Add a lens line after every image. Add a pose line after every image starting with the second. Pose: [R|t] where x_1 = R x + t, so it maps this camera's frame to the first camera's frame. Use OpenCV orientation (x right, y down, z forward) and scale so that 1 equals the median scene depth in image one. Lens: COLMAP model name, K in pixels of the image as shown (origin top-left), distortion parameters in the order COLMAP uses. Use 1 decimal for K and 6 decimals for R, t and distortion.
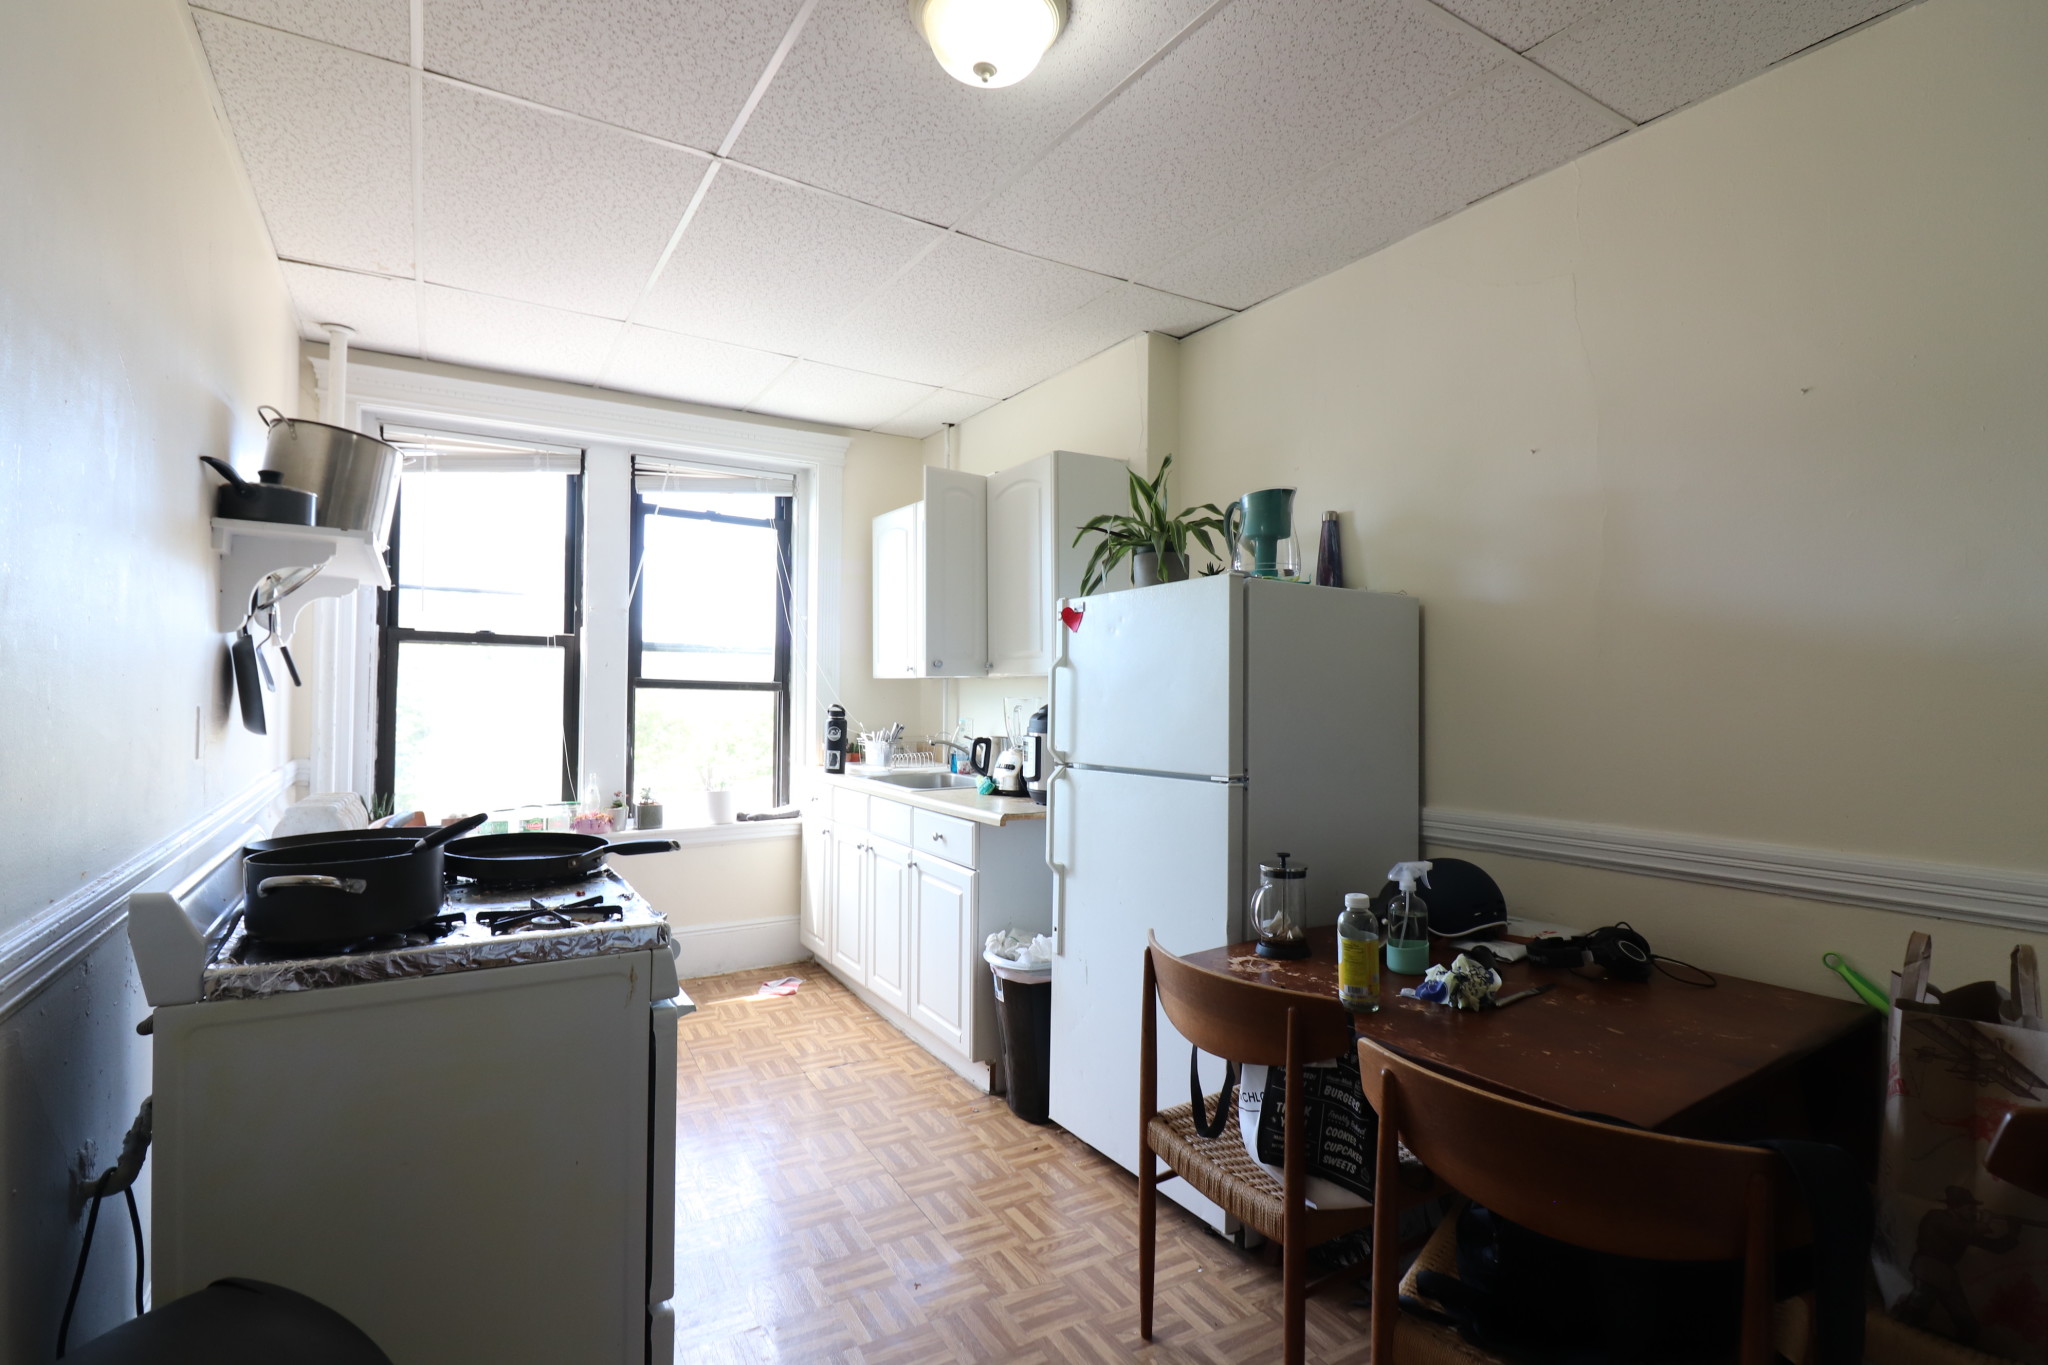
lens RADIAL K [[948.8, 0, 1017.7], [0, 948.8, 676.7], [0, 0, 1]] dist [0.001865, -0.015678]
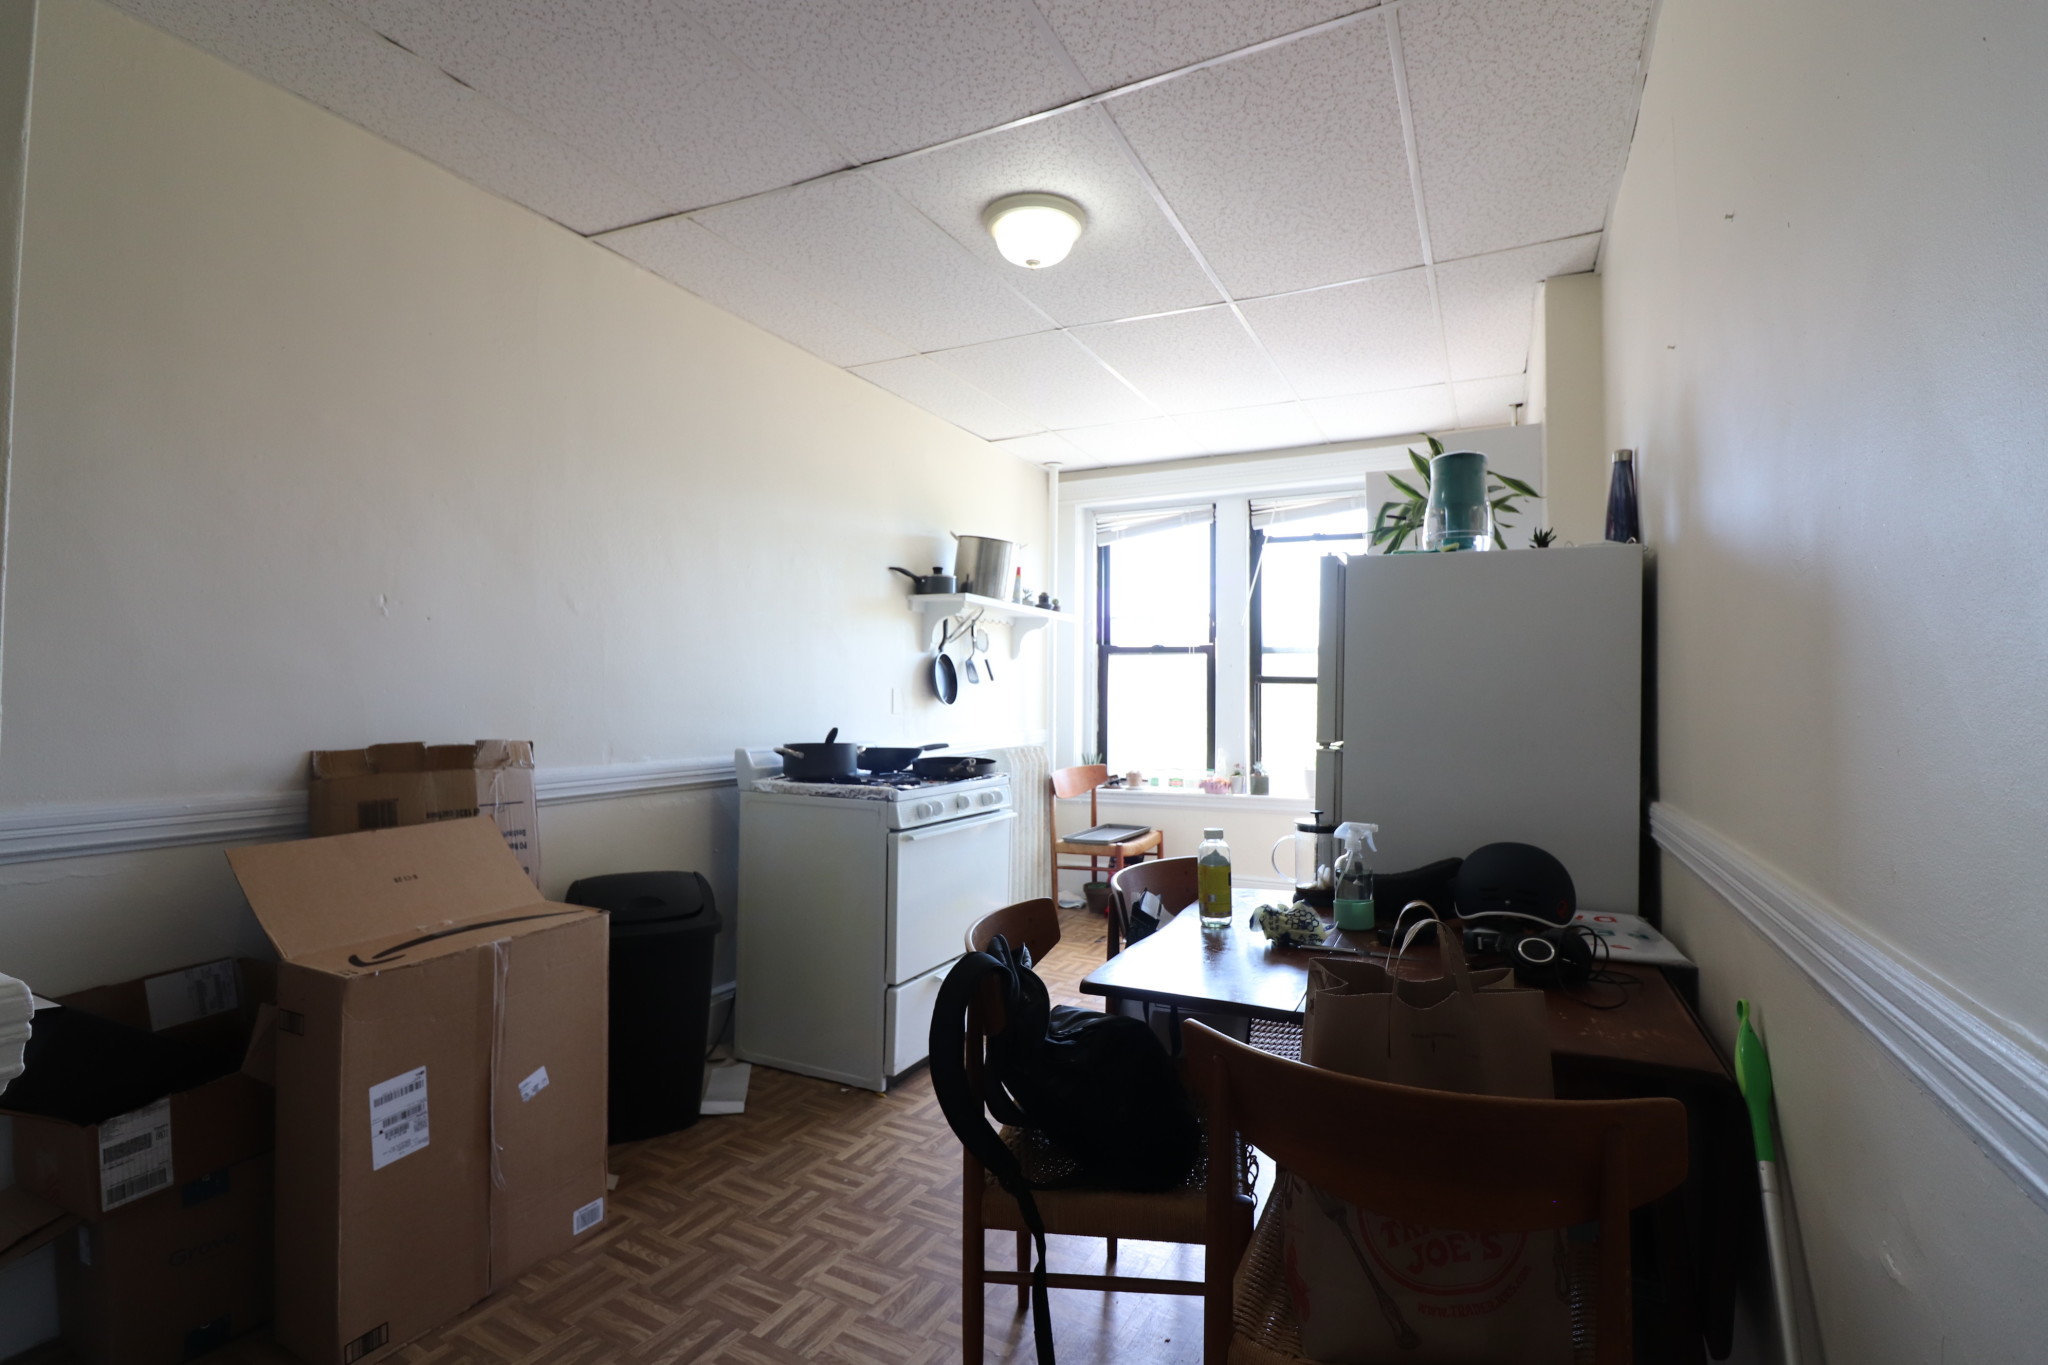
lens RADIAL K [[948.8, 0, 1017.7], [0, 948.8, 676.7], [0, 0, 1]] dist [0.001865, -0.015678]
pose [[0.533817, -0.023258, -0.845280, 0.560357], [0.013375, 0.999729, -0.019061, 0.025953], [0.845494, -0.001130, 0.533983, 0.066891]]
